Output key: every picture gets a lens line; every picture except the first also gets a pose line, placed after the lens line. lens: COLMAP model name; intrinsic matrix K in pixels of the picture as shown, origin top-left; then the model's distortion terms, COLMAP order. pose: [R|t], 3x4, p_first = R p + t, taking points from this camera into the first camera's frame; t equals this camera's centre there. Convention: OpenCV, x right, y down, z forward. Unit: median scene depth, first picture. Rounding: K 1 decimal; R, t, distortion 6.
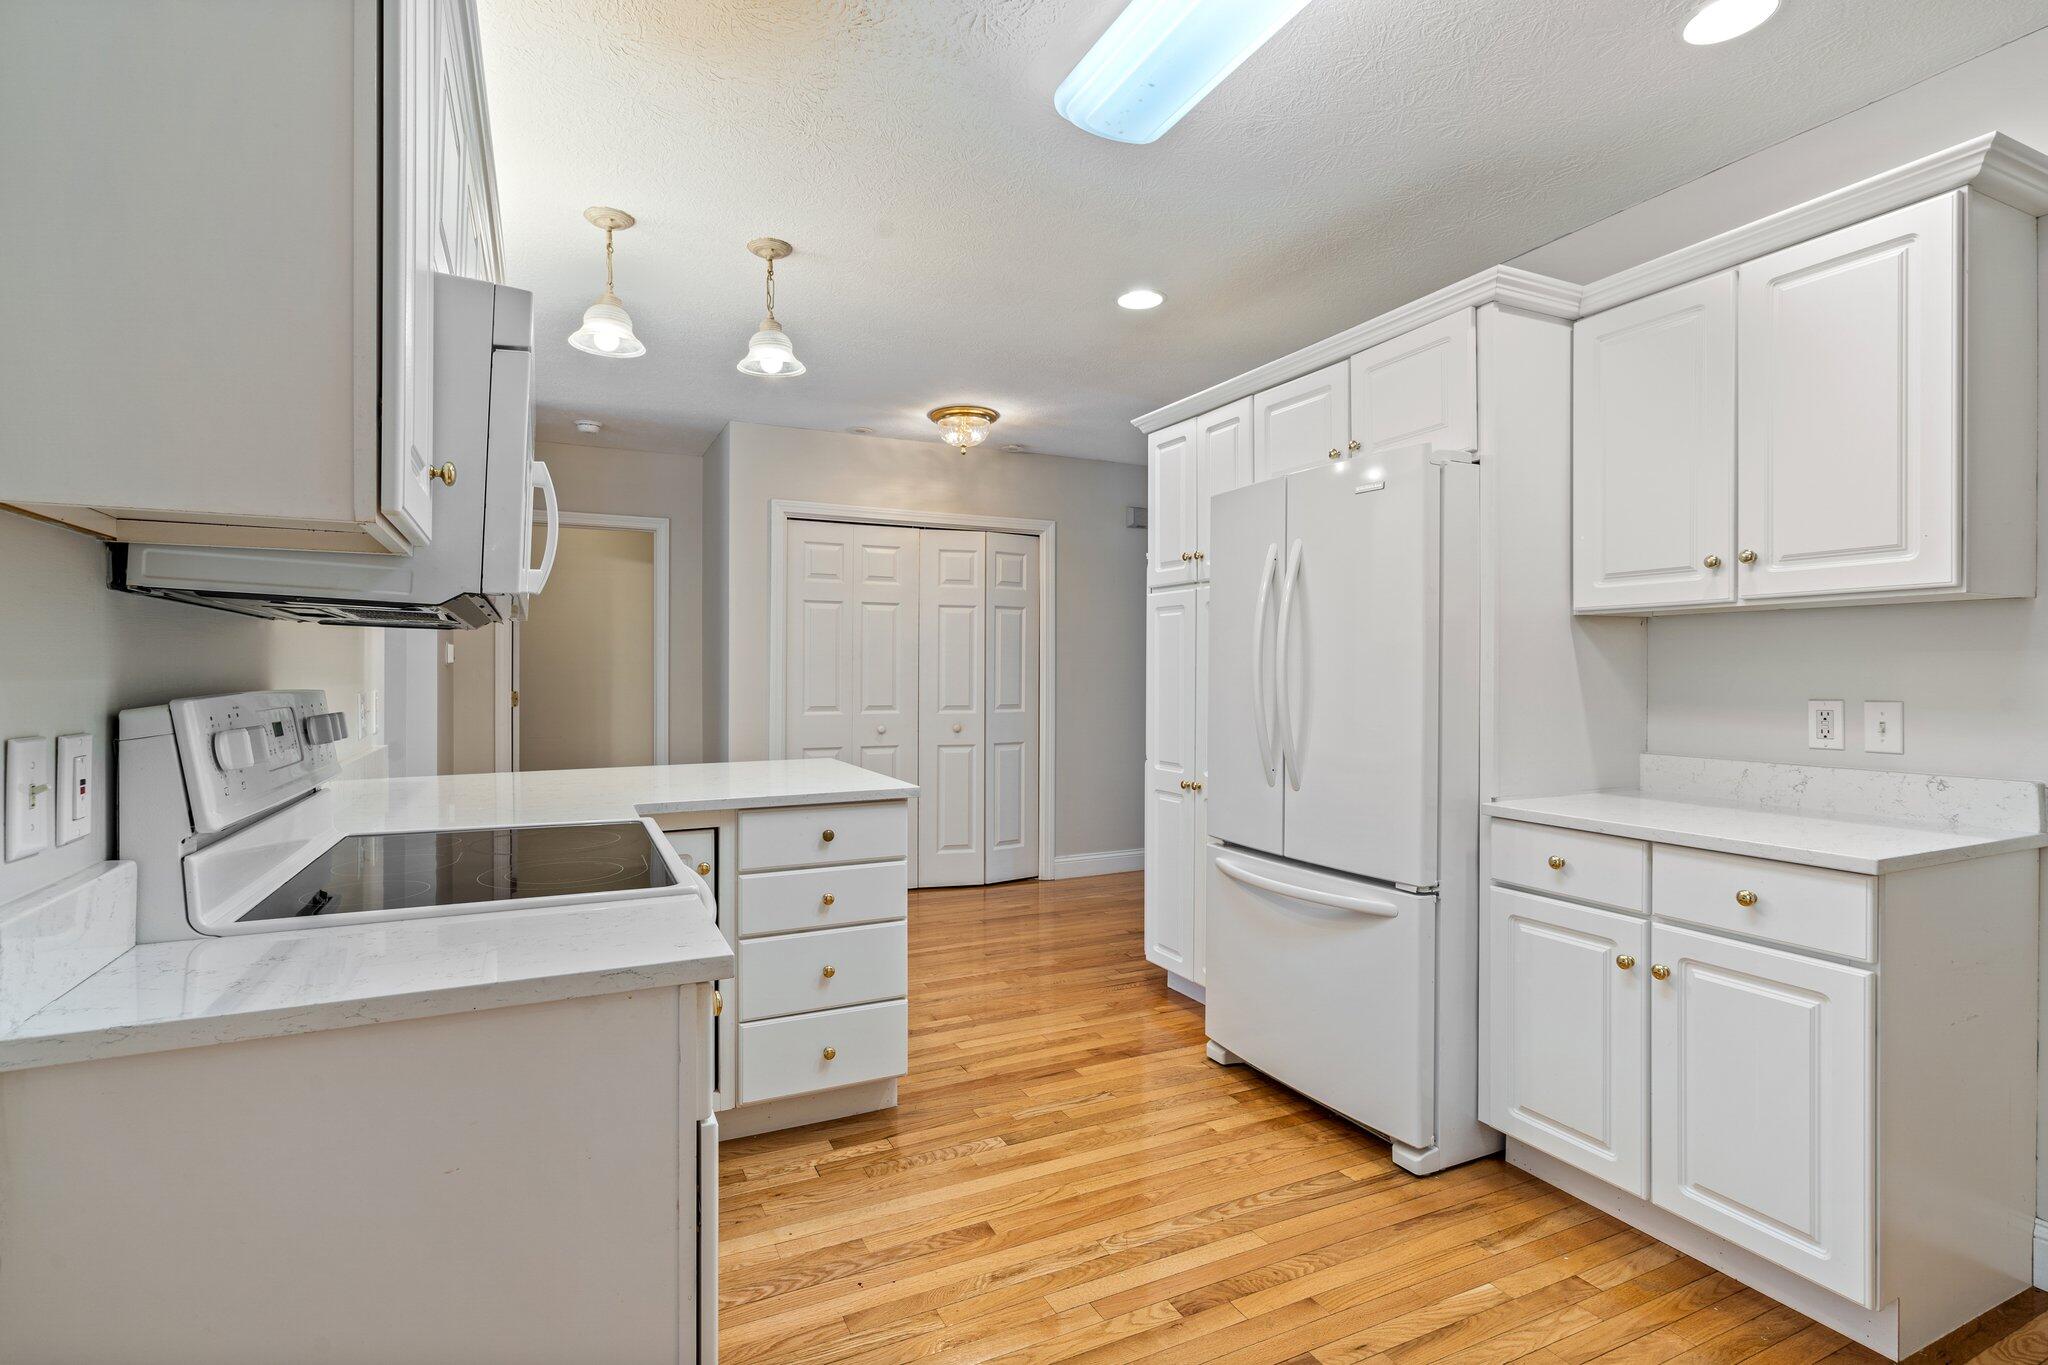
lens RADIAL K [[950.2, 0, 981.3], [0, 950.2, 674.4], [0, 0, 1]] dist [-0.000597, 0.000057]
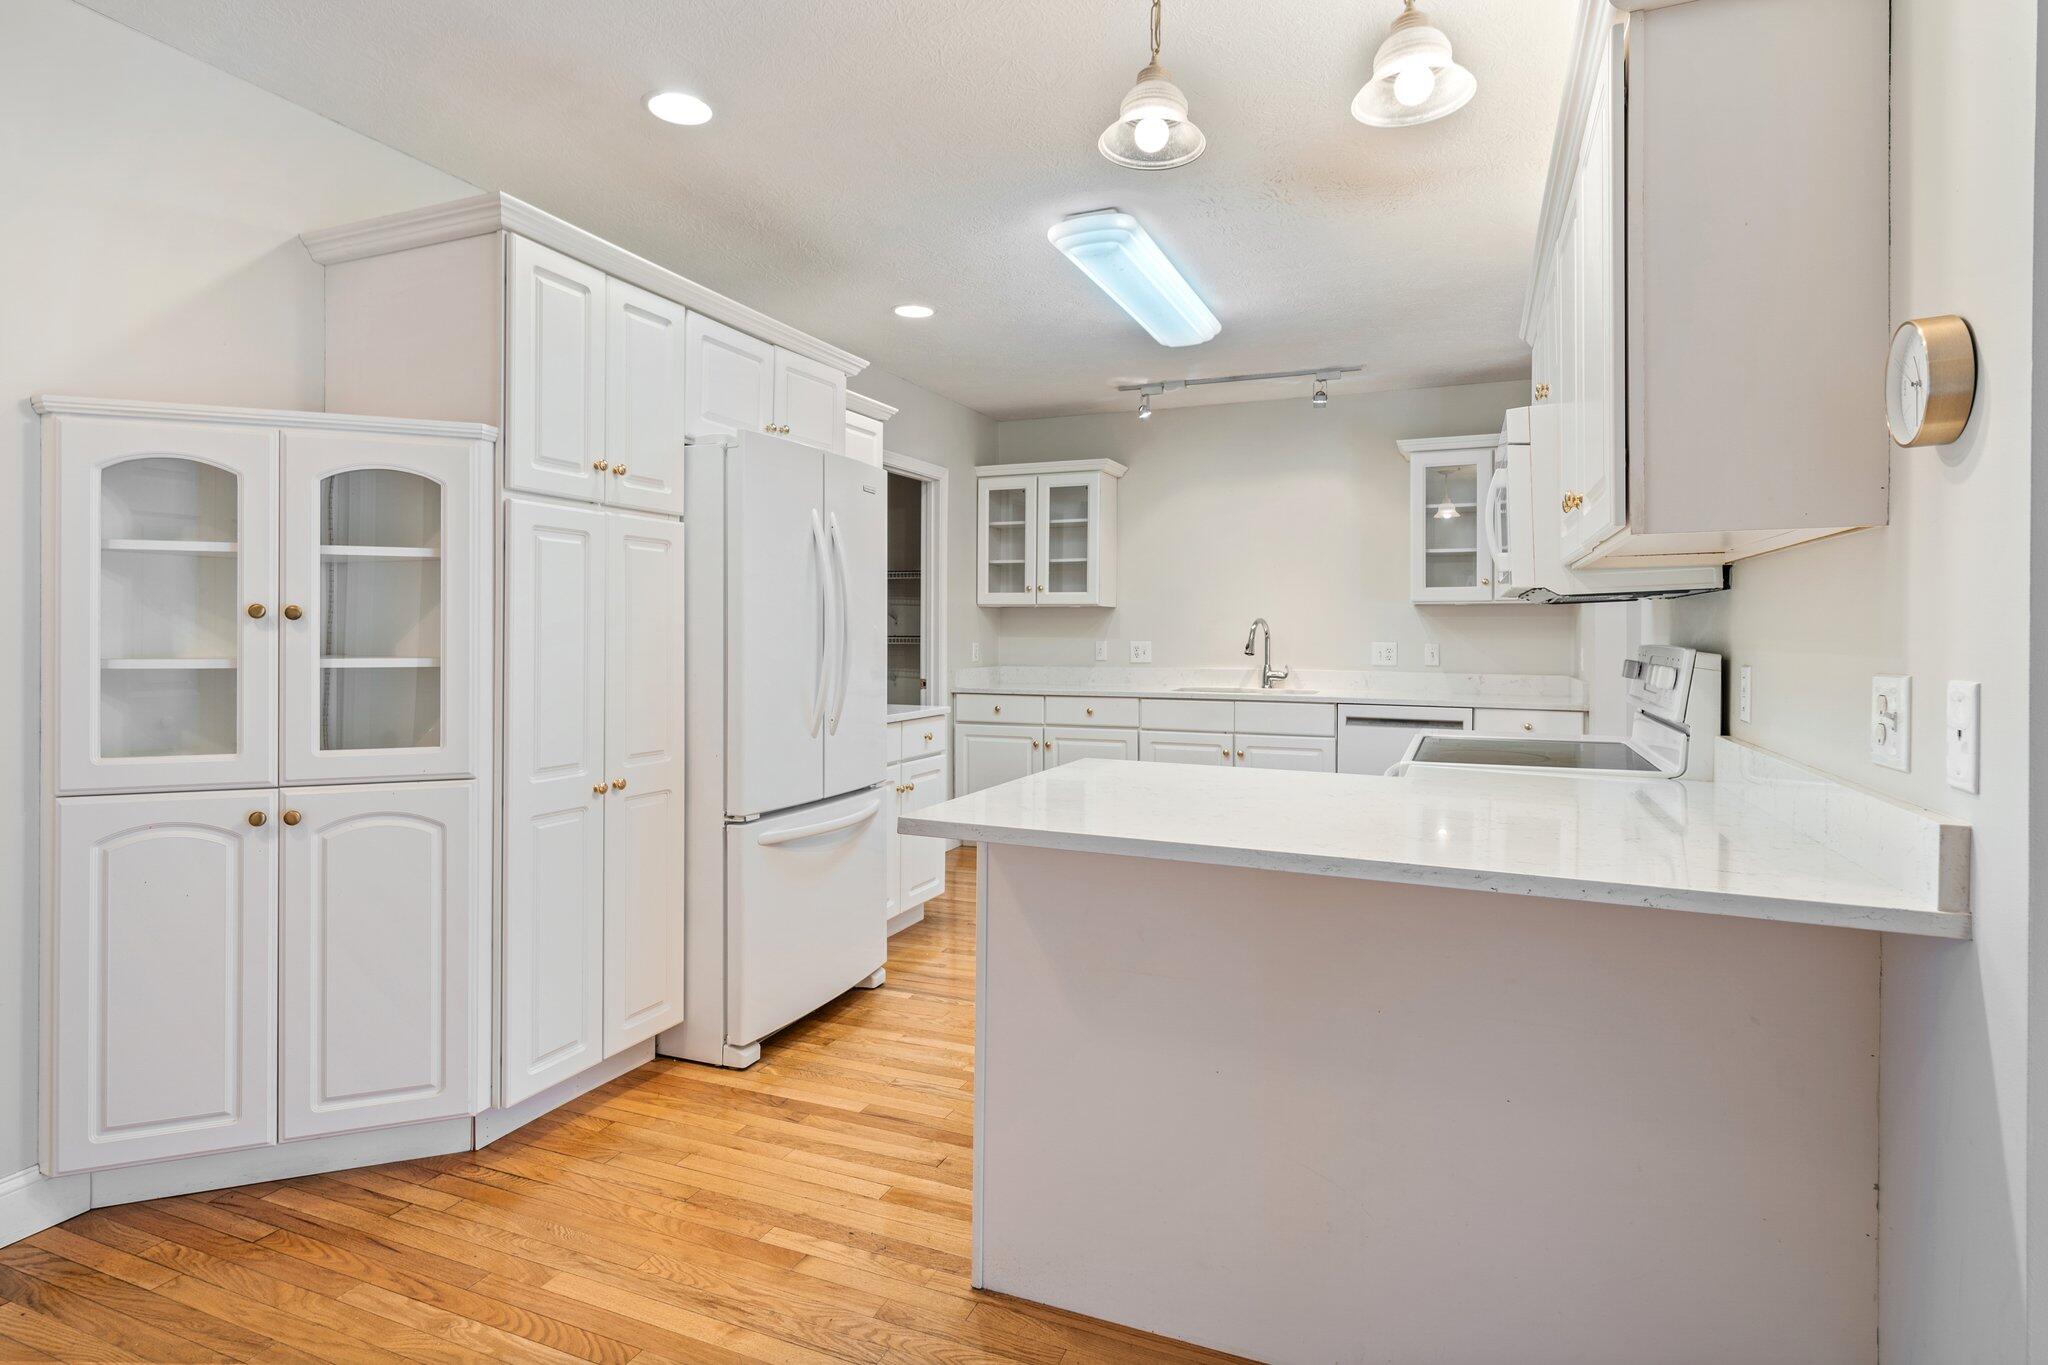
lens RADIAL K [[1056.7, 0, 1025.1], [0, 1056.7, 637.5], [0, 0, 1]] dist [-0.000395, 0.000664]
pose [[-0.680575, -0.007665, 0.732638, -0.659647], [-0.003029, 0.999966, 0.007648, -0.003514], [-0.732672, 0.002986, -0.680575, 1.496678]]
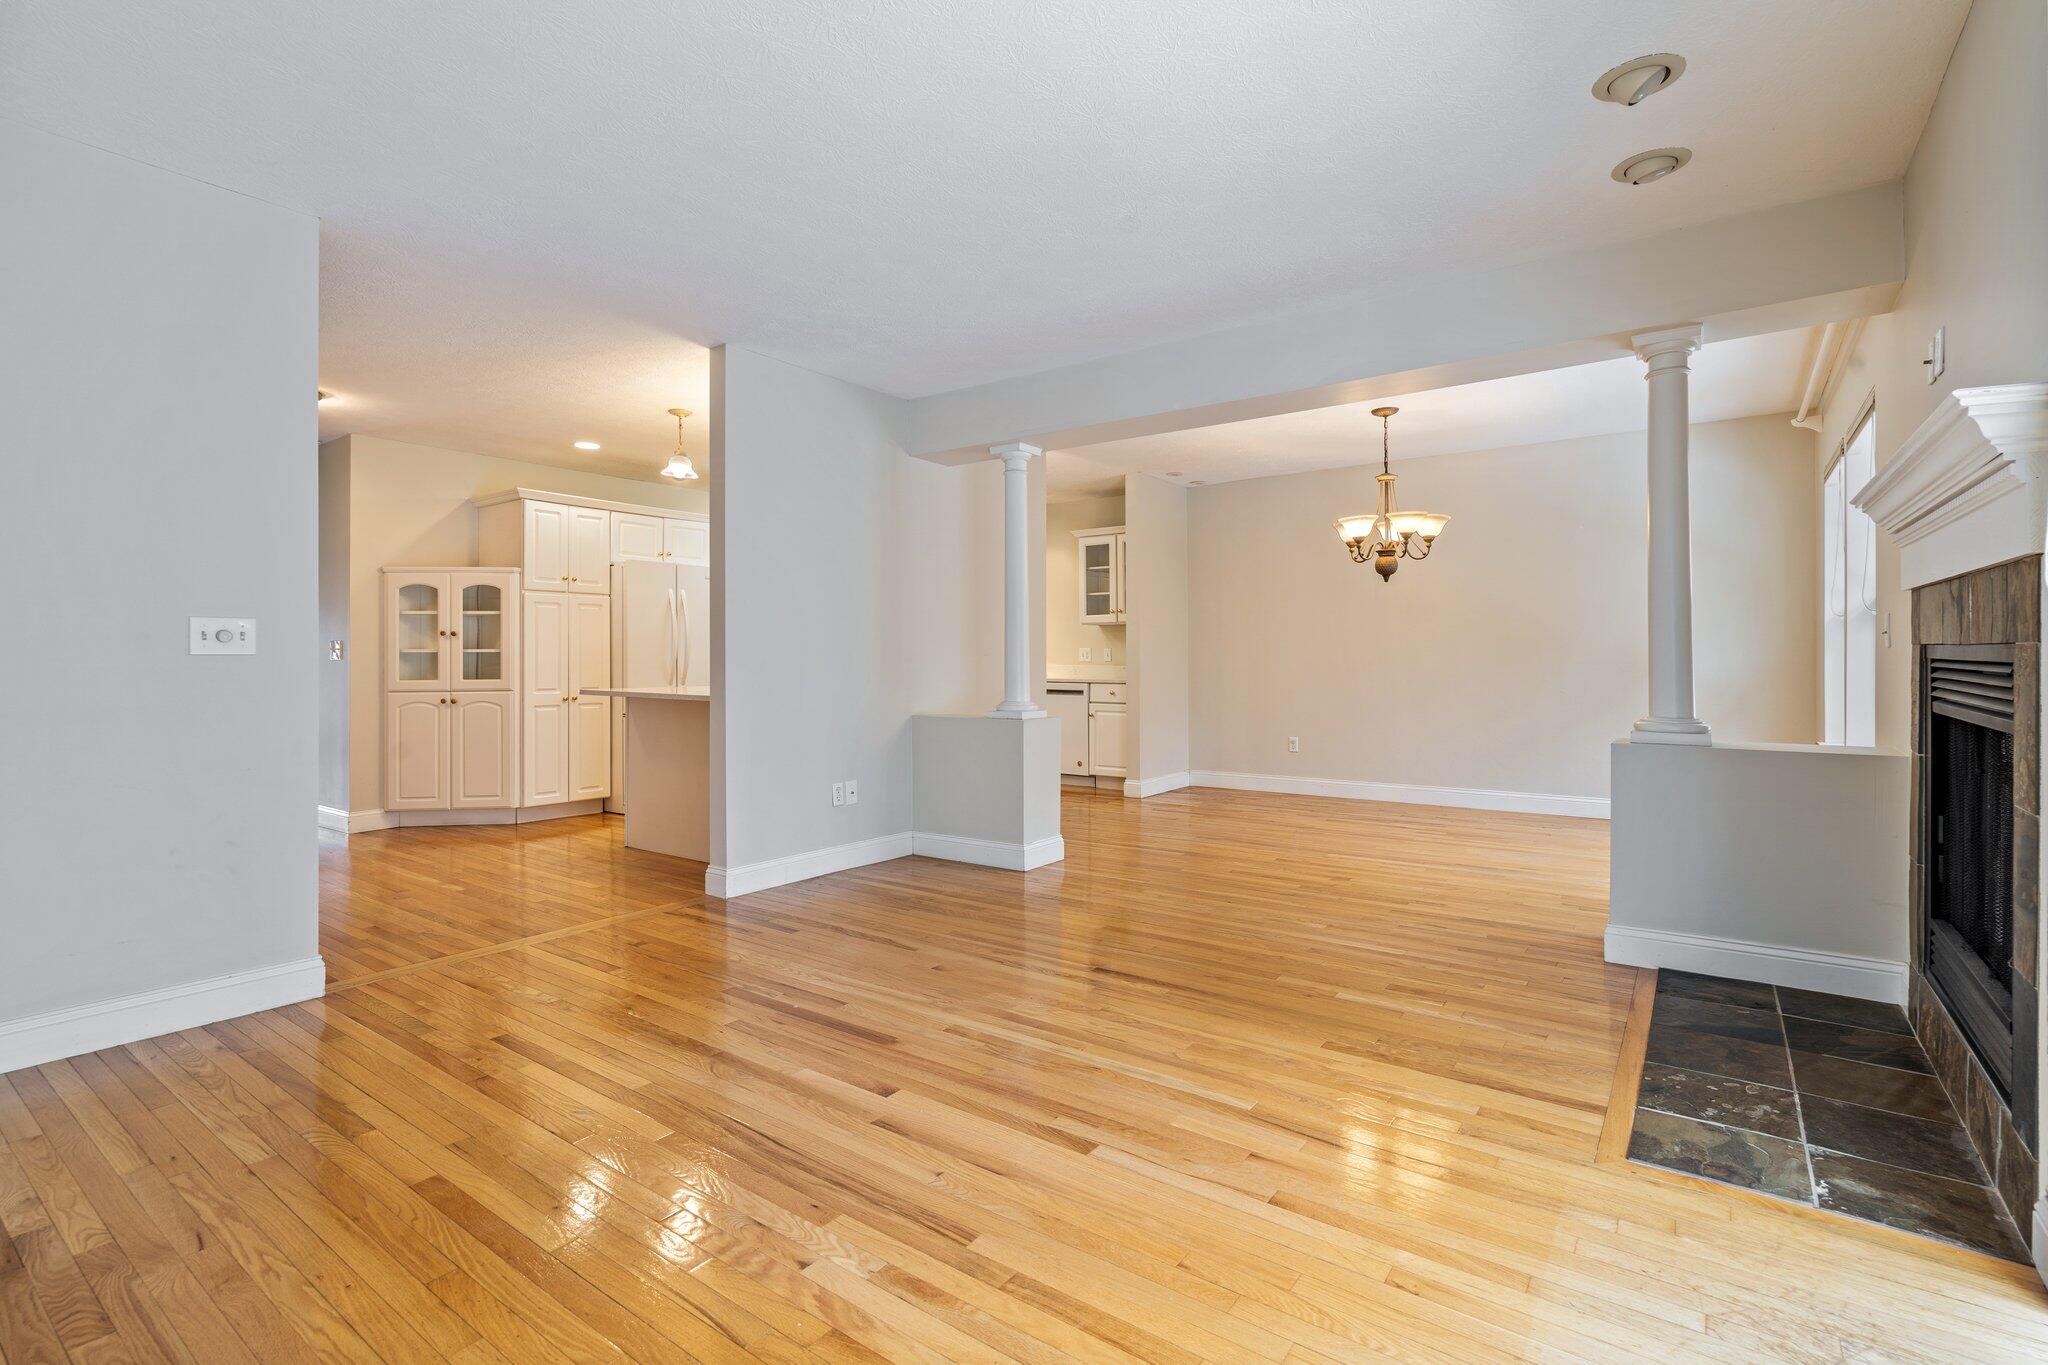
lens RADIAL K [[944.6, 0, 1019.7], [0, 944.6, 665.5], [0, 0, 1]] dist [0.000013, 0.000635]
pose [[-0.489015, 0.003341, 0.872269, -2.153183], [0.009775, 0.999951, 0.001651, 0.064167], [-0.872221, 0.009334, -0.489023, 1.296175]]
